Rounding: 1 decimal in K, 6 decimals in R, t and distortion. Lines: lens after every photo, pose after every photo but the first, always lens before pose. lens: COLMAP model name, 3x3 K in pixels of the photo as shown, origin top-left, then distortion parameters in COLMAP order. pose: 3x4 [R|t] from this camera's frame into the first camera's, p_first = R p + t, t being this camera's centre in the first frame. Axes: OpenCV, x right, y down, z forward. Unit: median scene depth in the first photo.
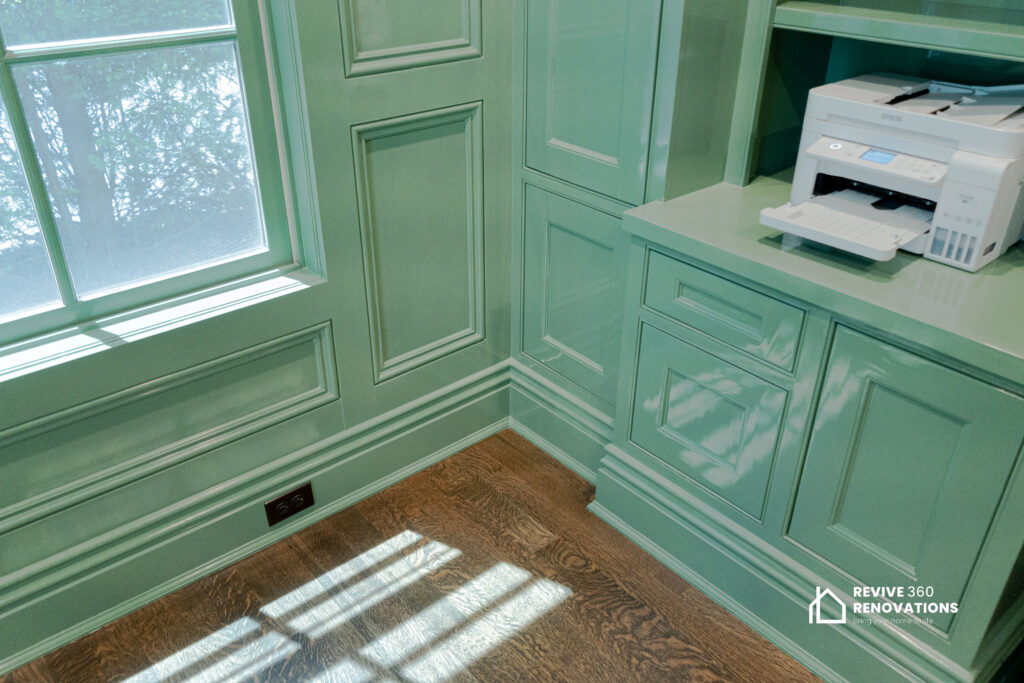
lens RADIAL K [[818.8, 0, 530.0], [0, 818.8, 343.3], [0, 0, 1]] dist [0.011434, 0.000821]
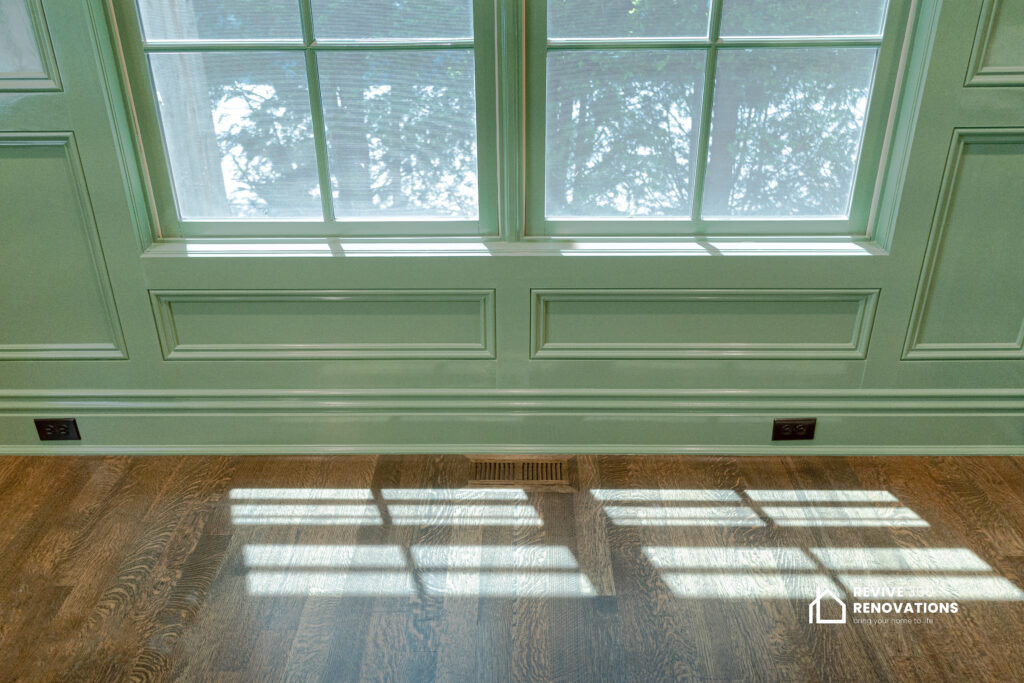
lens RADIAL K [[807.5, 0, 541.9], [0, 807.5, 309.7], [0, 0, 1]] dist [0.009616, 0.004176]
pose [[0.749919, 0.283311, -0.597793, 0.093906], [-0.318318, 0.946699, 0.049344, 0.099370], [0.579910, 0.153284, 0.800130, -0.196409]]
